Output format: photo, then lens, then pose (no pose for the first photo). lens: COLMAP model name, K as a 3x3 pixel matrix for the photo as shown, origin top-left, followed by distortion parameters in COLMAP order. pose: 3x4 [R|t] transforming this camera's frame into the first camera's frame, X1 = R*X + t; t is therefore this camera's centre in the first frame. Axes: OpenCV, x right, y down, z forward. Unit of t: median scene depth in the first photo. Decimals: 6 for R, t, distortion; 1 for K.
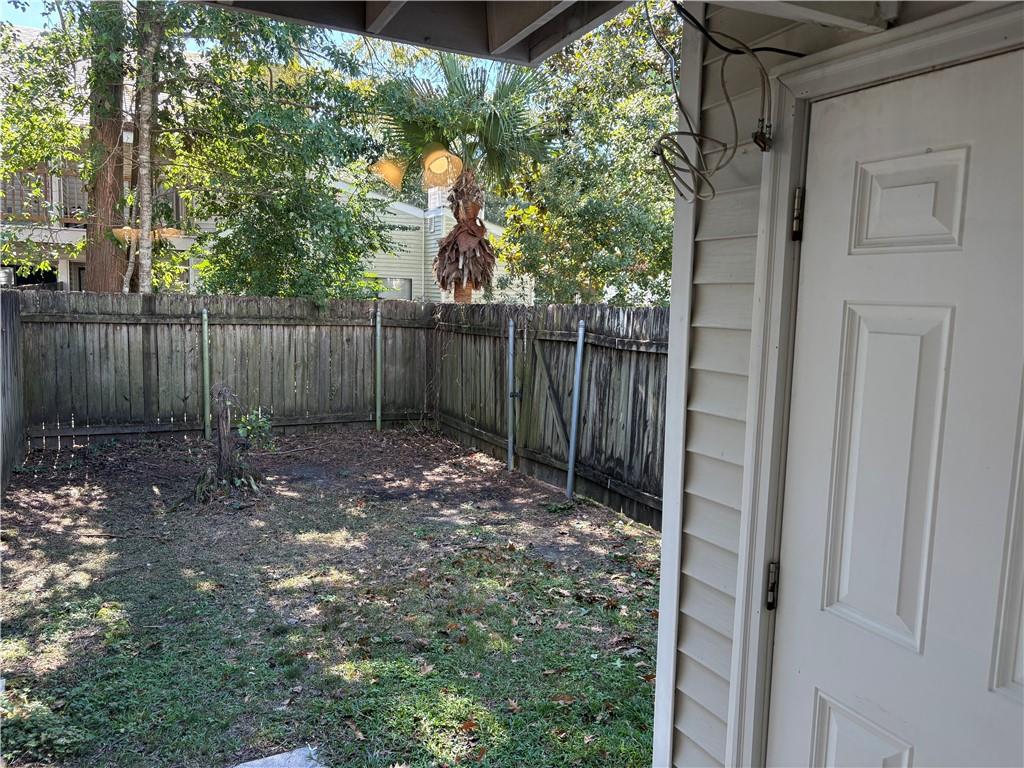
lens RADIAL K [[778.8, 0, 508.5], [0, 778.8, 385.0], [0, 0, 1]] dist [0.043043, 0.000606]
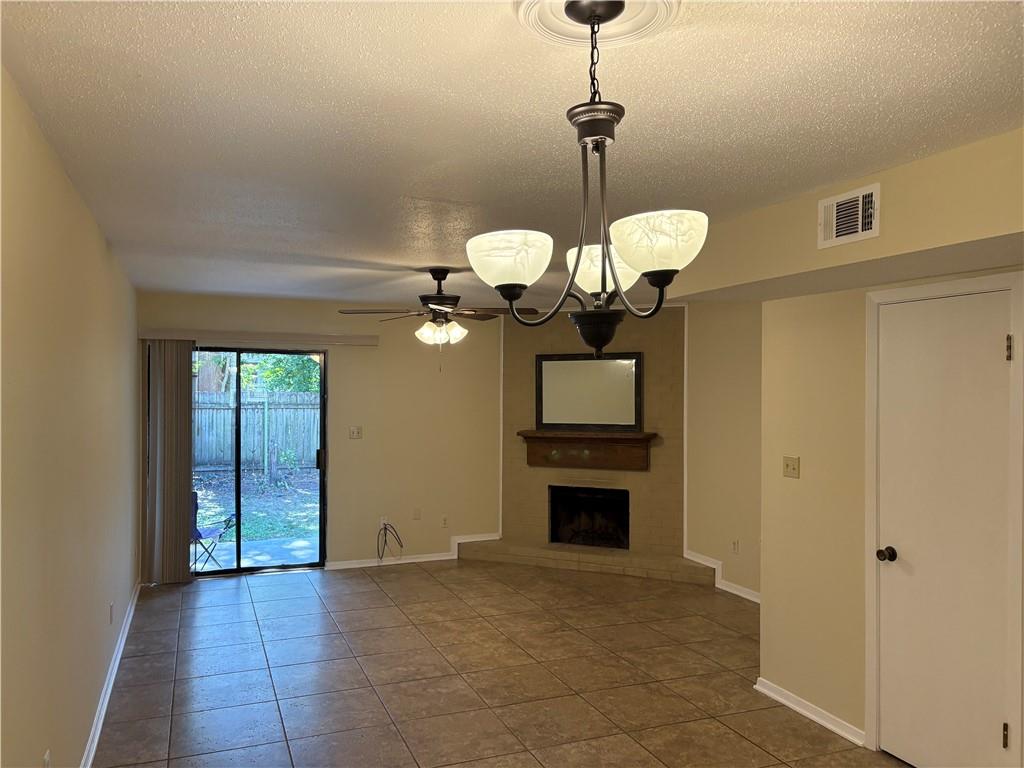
lens RADIAL K [[778.8, 0, 515.8], [0, 778.8, 384.1], [0, 0, 1]] dist [0.043043, 0.000606]
pose [[0.997900, -0.018898, -0.061961, 0.276260], [0.011493, 0.992975, -0.117764, 0.079471], [0.063751, 0.116805, 0.991107, -0.695722]]
